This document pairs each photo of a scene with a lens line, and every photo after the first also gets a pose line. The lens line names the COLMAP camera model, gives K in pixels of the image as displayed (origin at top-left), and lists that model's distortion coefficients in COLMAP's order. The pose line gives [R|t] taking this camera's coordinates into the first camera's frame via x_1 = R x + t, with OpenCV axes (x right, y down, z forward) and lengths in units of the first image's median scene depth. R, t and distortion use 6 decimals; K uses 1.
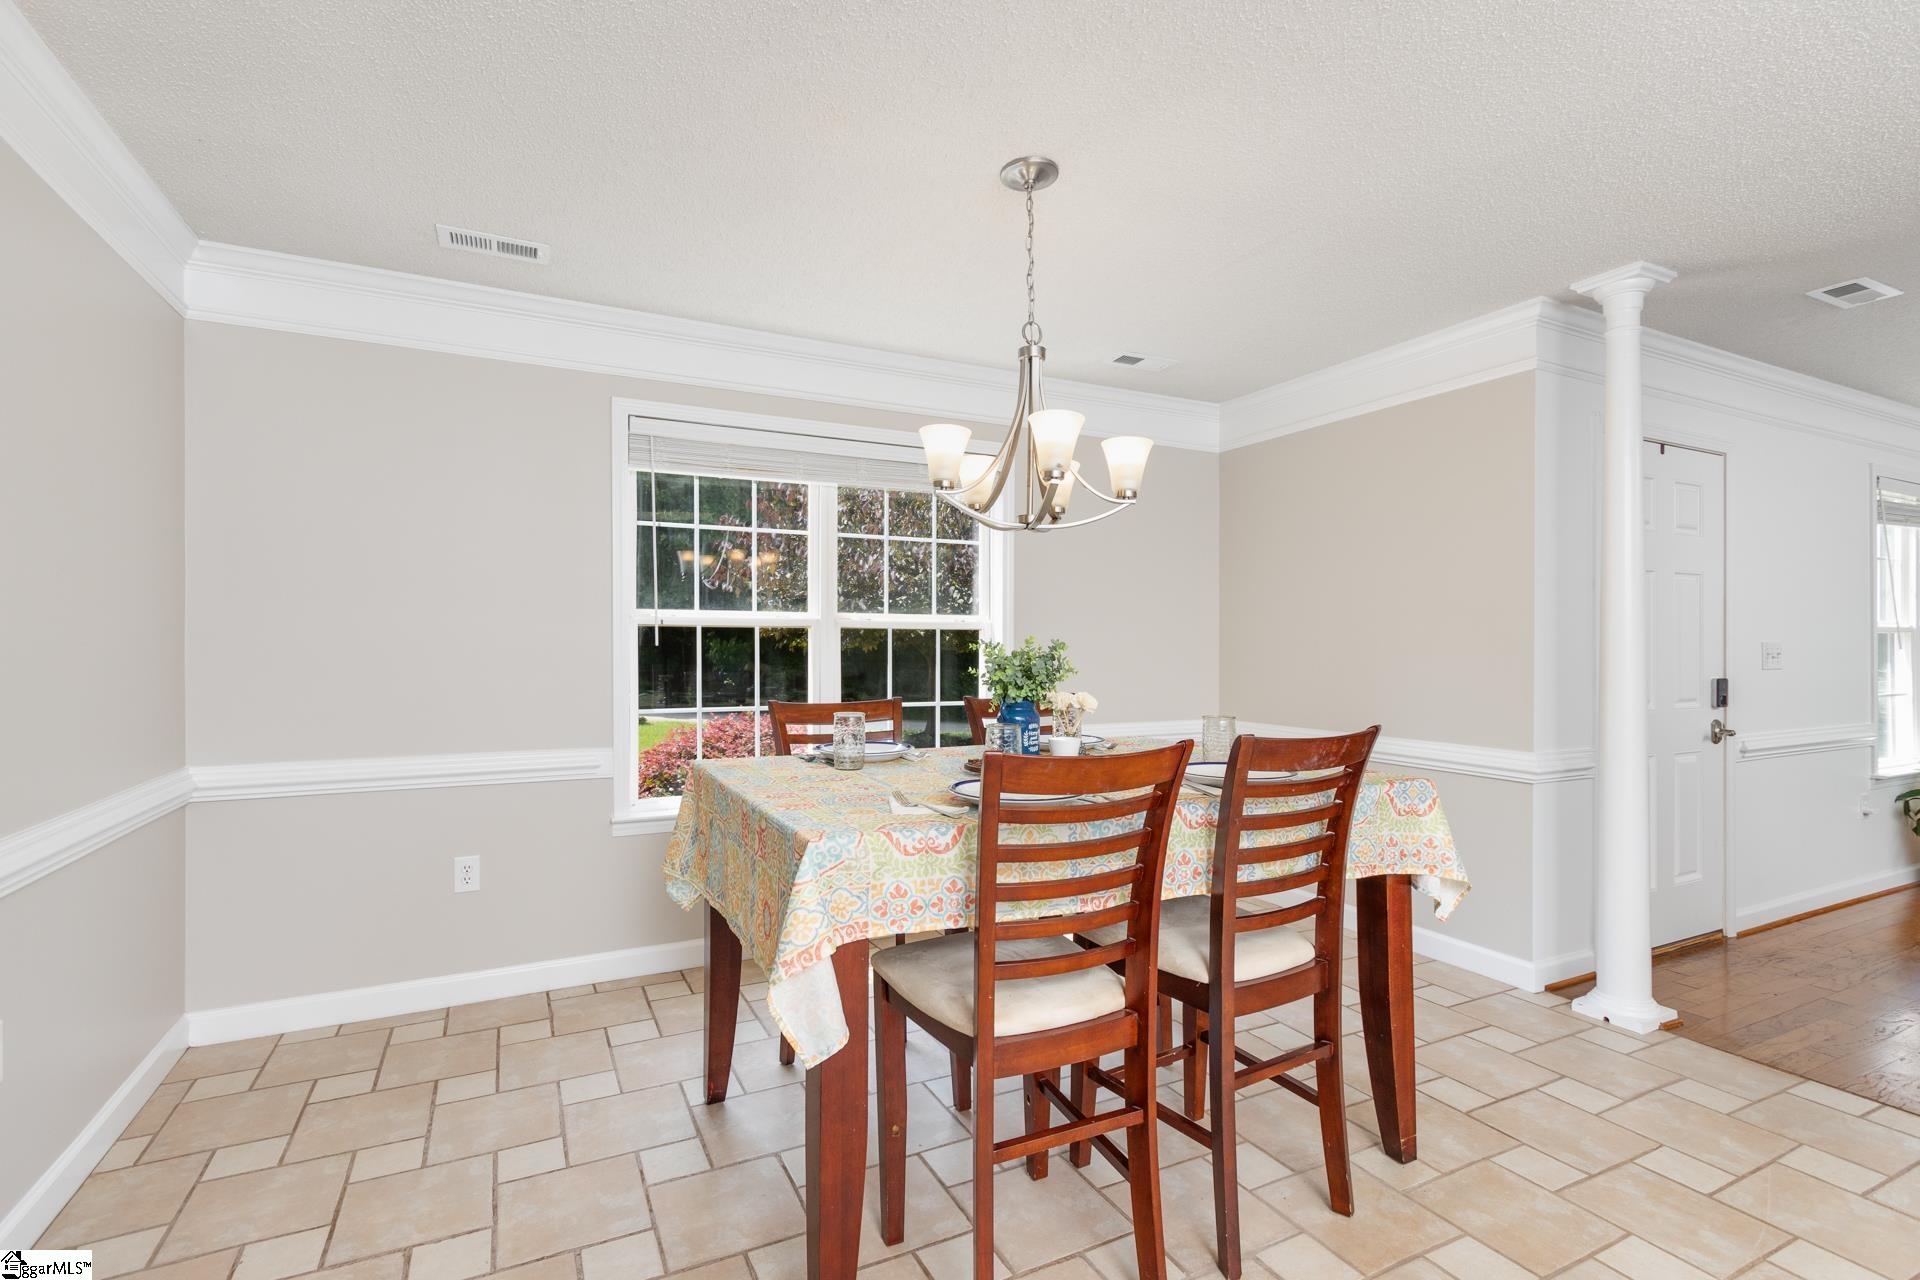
lens RADIAL K [[863.2, 0, 955.8], [0, 863.2, 646.2], [0, 0, 1]] dist [-0.003638, -0.000886]
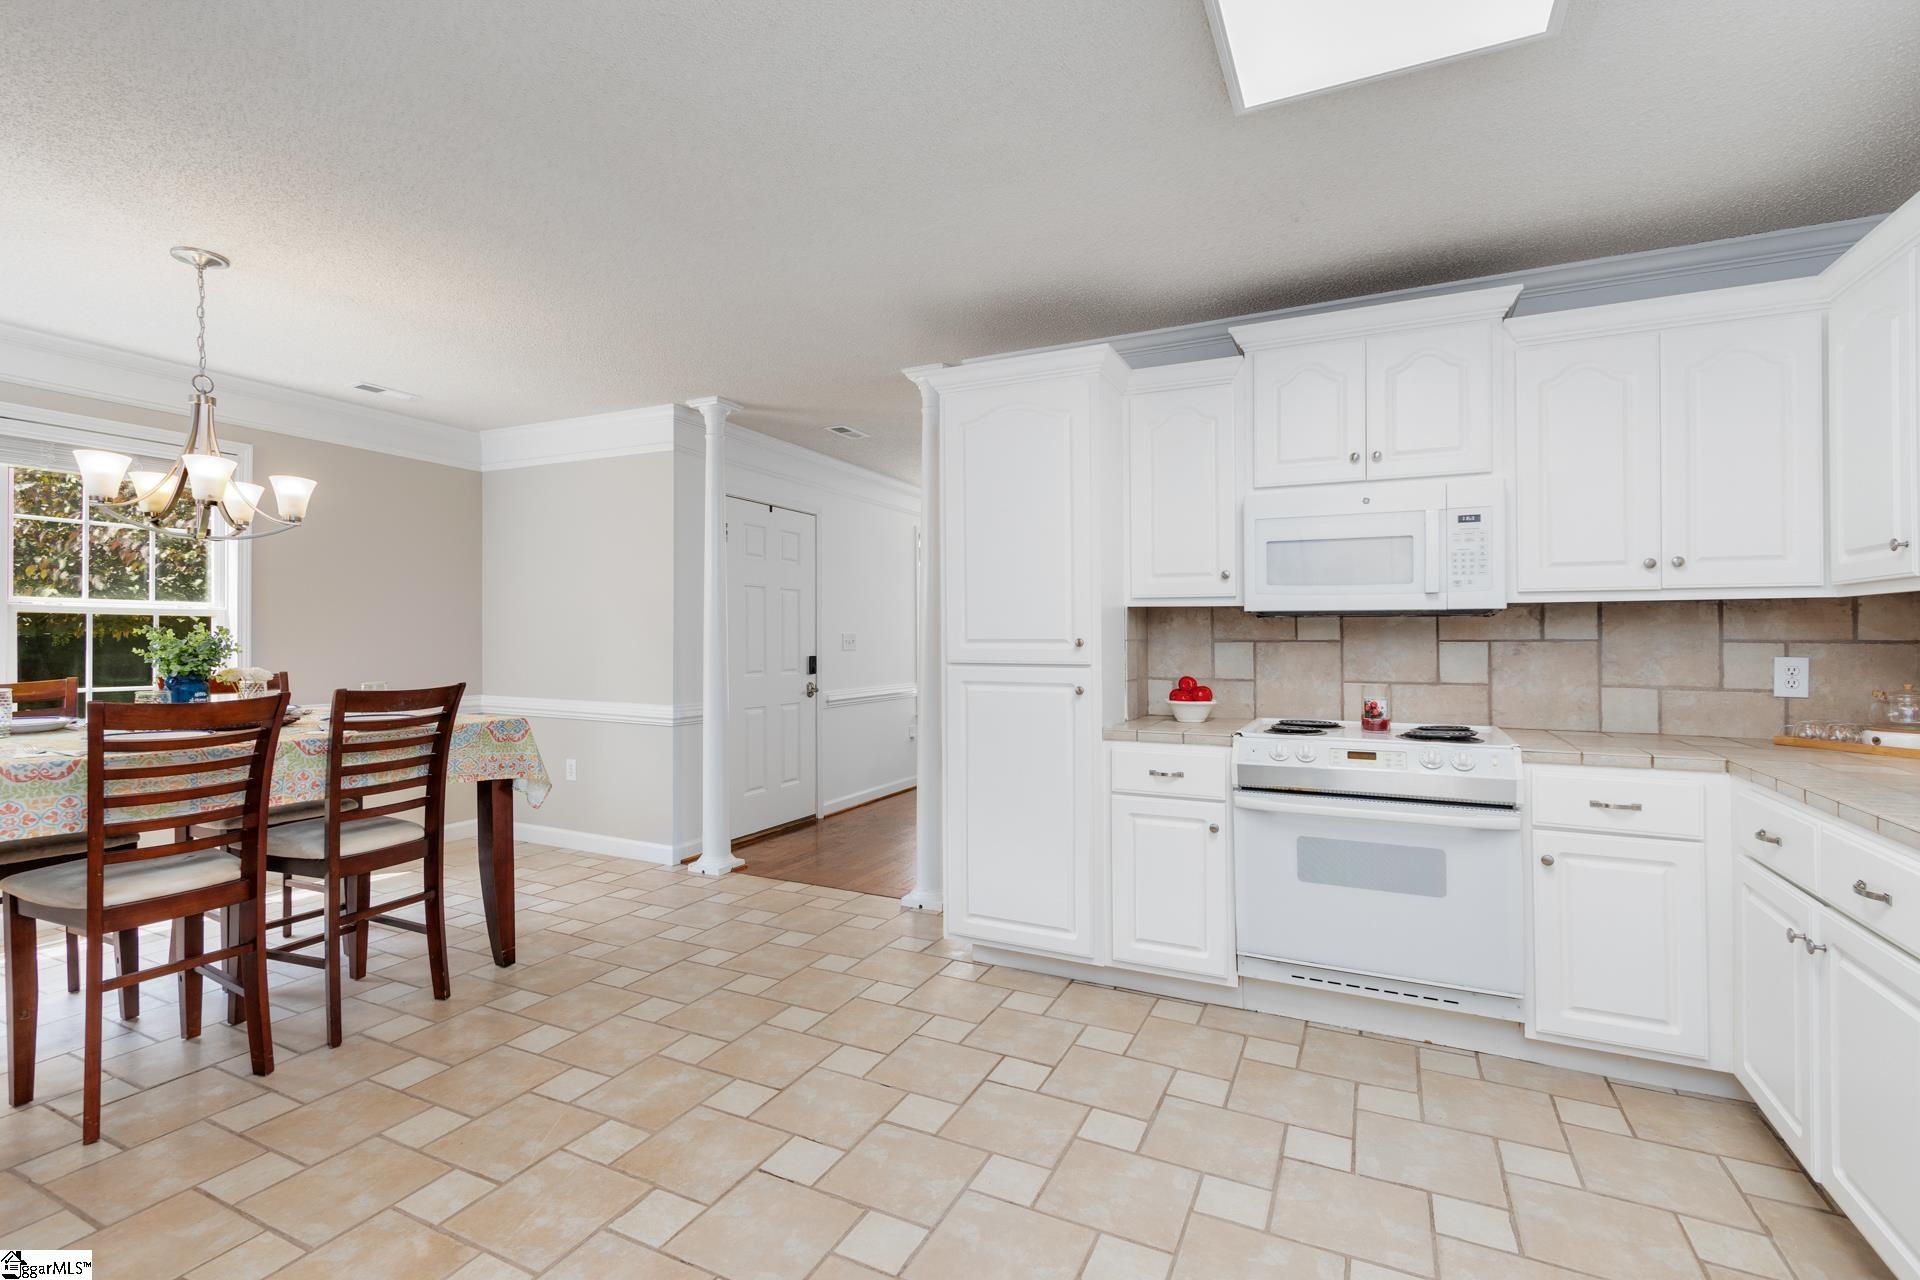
lens RADIAL K [[863.2, 0, 950.1], [0, 863.2, 635.2], [0, 0, 1]] dist [-0.003638, -0.000886]
pose [[0.804001, 0.005938, 0.594598, 0.170325], [-0.004416, 0.999982, -0.004015, 0.004870], [-0.594611, 0.000602, 0.804013, -0.514709]]
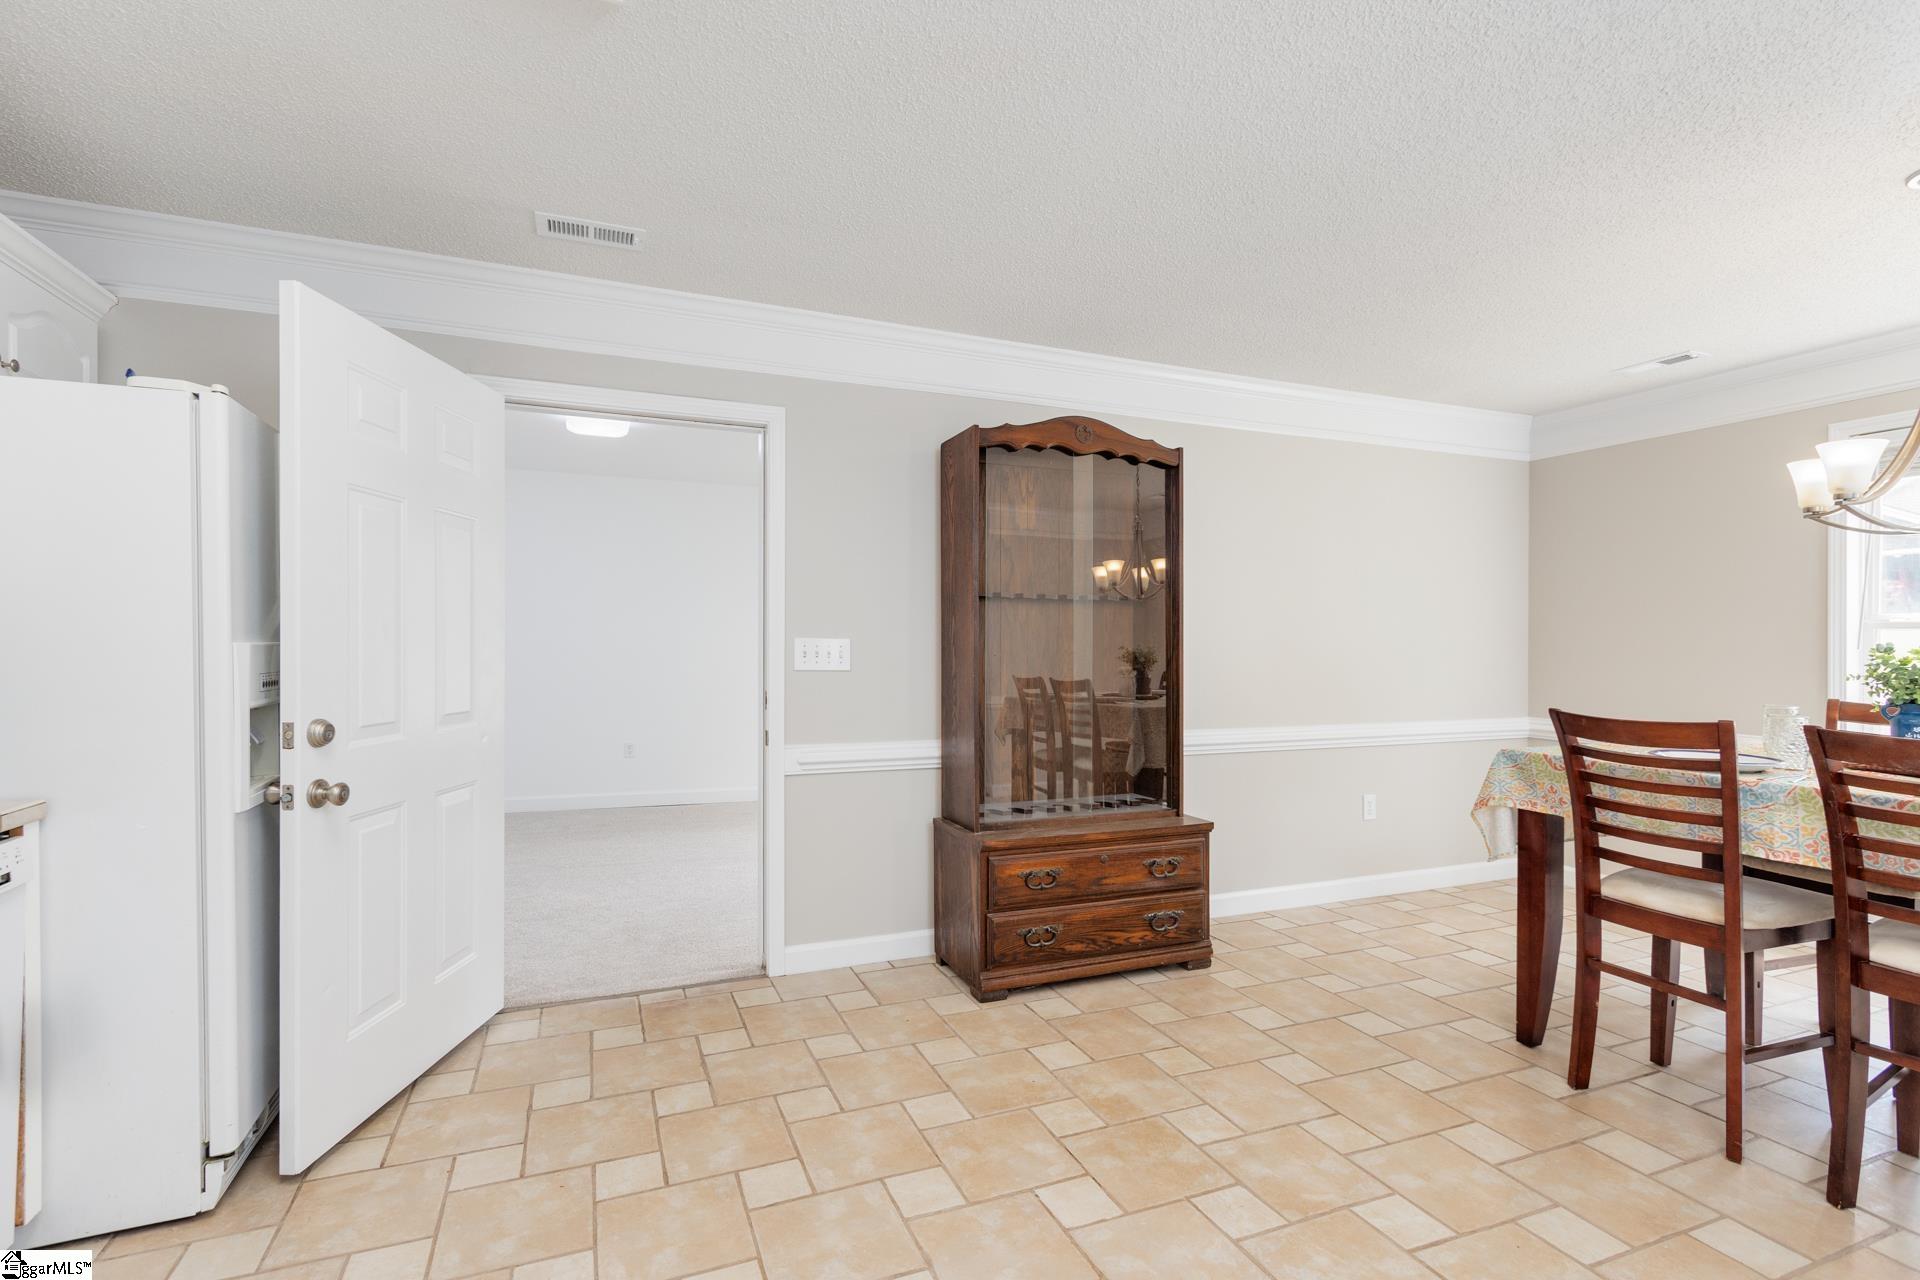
lens RADIAL K [[863.2, 0, 926.2], [0, 863.2, 640.8], [0, 0, 1]] dist [-0.003638, -0.000886]
pose [[-0.111776, -0.012019, -0.993661, 0.949342], [-0.004941, 0.999921, -0.011539, 0.003174], [0.993721, 0.003620, -0.111826, -0.041729]]
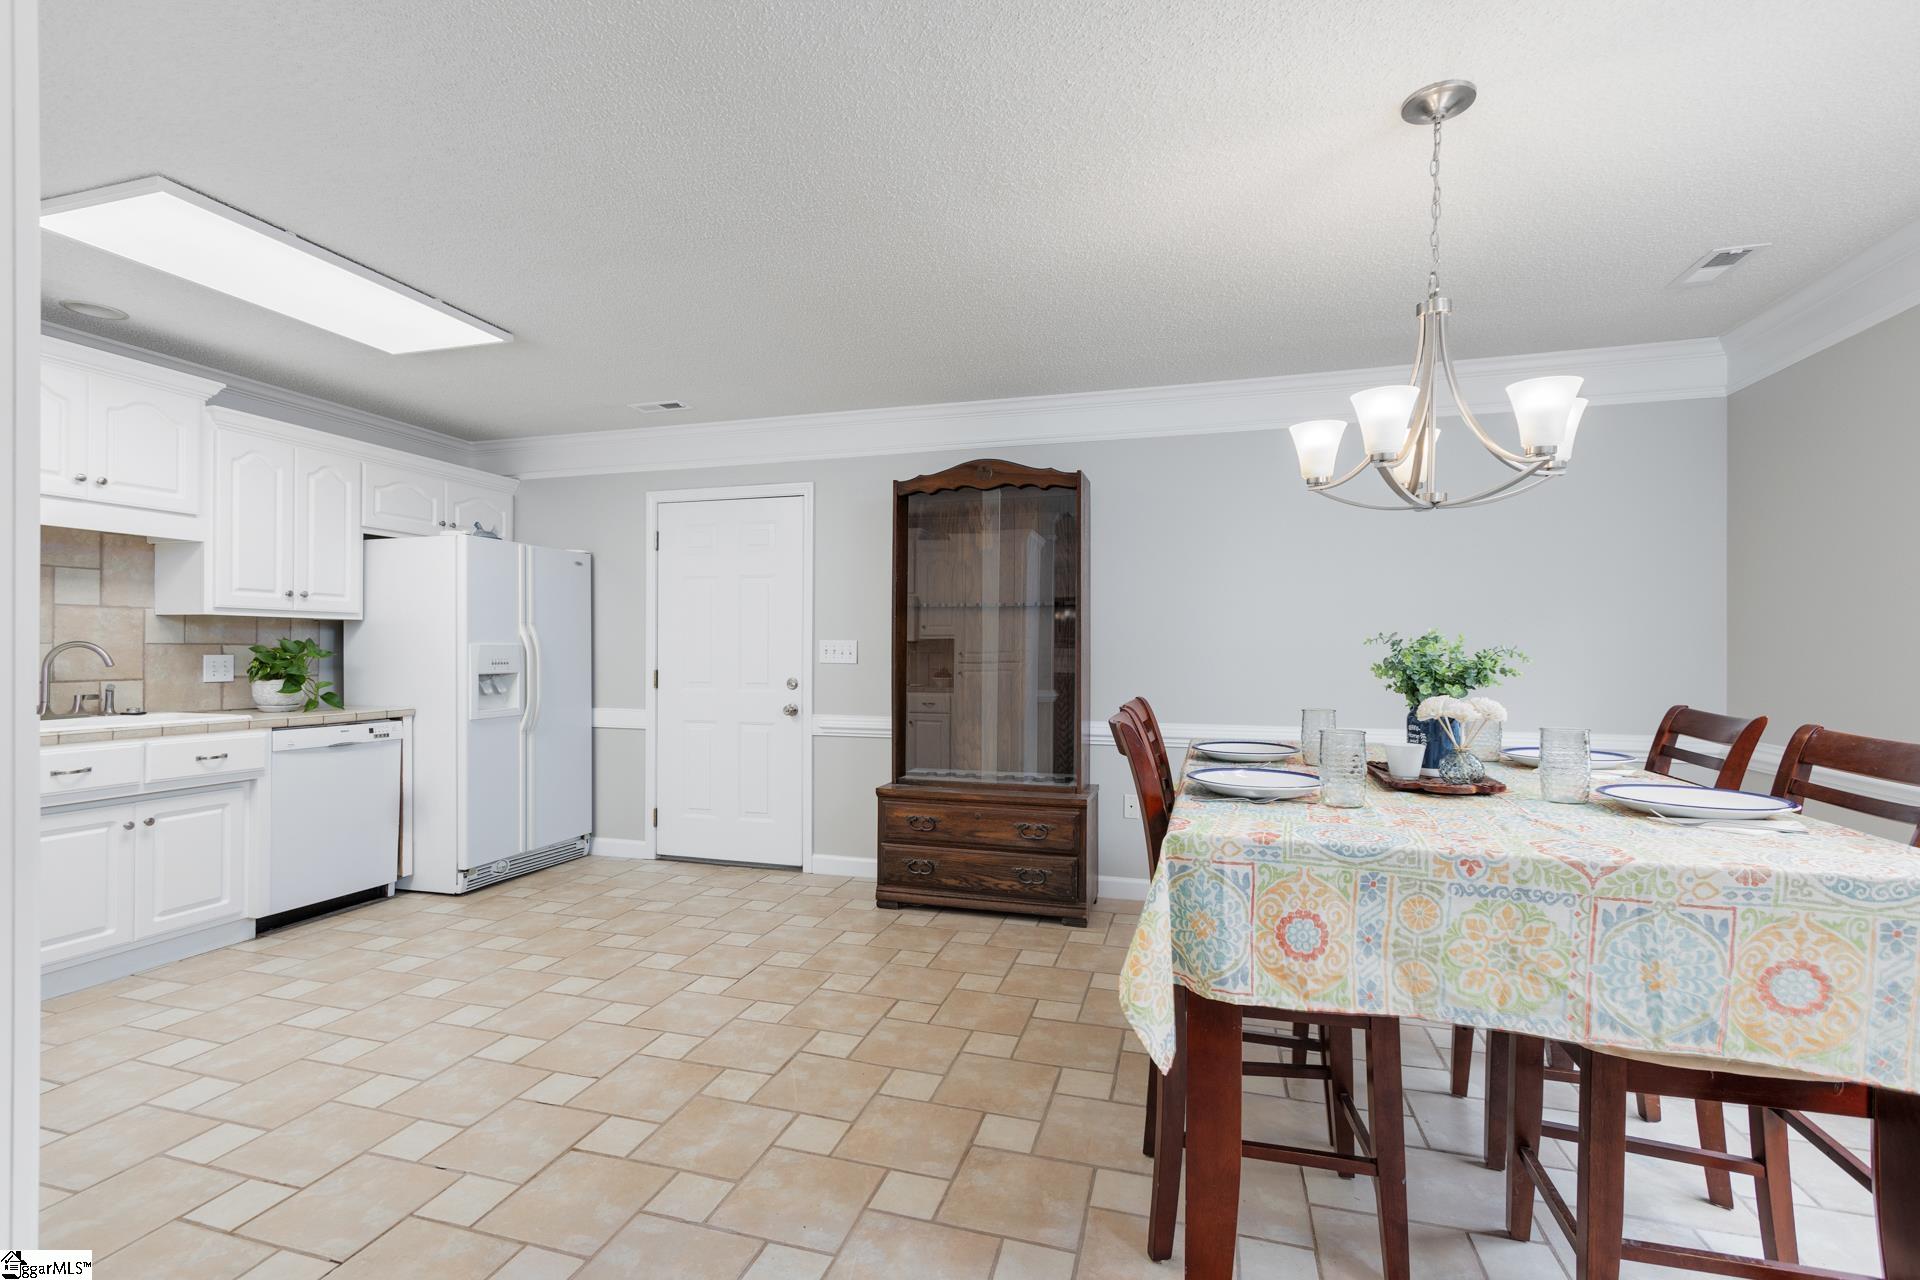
lens RADIAL K [[863.2, 0, 950.9], [0, 863.2, 643.3], [0, 0, 1]] dist [-0.003638, -0.000886]
pose [[-0.695253, -0.015239, -0.718603, 0.841301], [-0.006228, 0.999865, -0.015177, 0.015713], [0.718738, -0.006076, -0.695255, 0.987913]]
